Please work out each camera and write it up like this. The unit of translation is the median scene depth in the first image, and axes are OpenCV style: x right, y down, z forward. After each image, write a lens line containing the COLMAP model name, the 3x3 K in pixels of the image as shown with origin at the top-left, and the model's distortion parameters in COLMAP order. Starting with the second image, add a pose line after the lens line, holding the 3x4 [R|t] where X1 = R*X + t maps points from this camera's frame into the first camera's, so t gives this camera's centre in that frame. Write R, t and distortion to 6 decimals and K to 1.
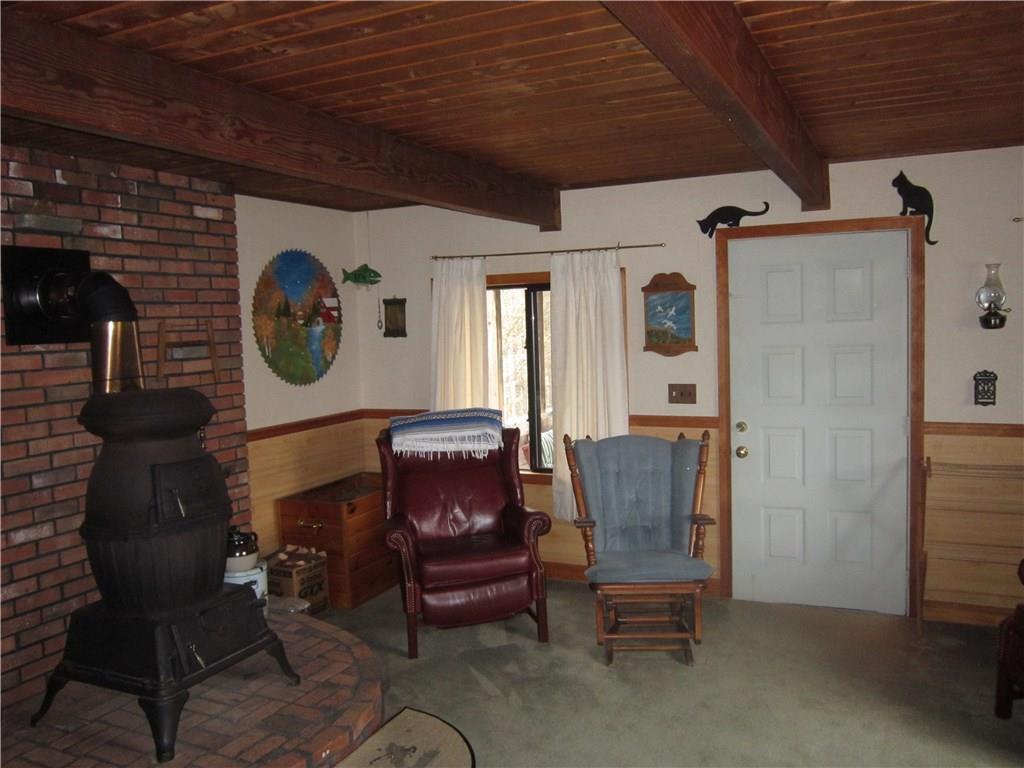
lens RADIAL K [[841.0, 0, 516.4], [0, 841.0, 384.5], [0, 0, 1]] dist [-0.041893, 0.005580]
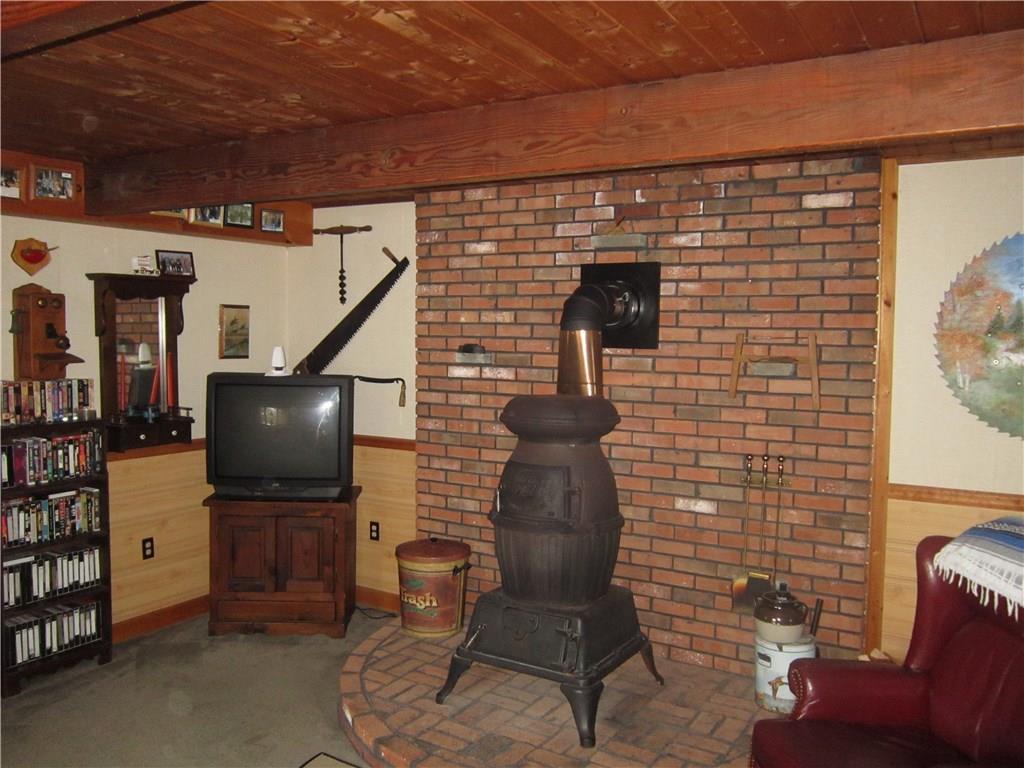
lens RADIAL K [[841.0, 0, 516.4], [0, 841.0, 384.5], [0, 0, 1]] dist [-0.041893, 0.005580]
pose [[-0.090821, 0.092139, -0.991596, 0.532825], [-0.088224, 0.991051, 0.100169, -0.093311], [0.991952, 0.096580, -0.081880, 0.878275]]
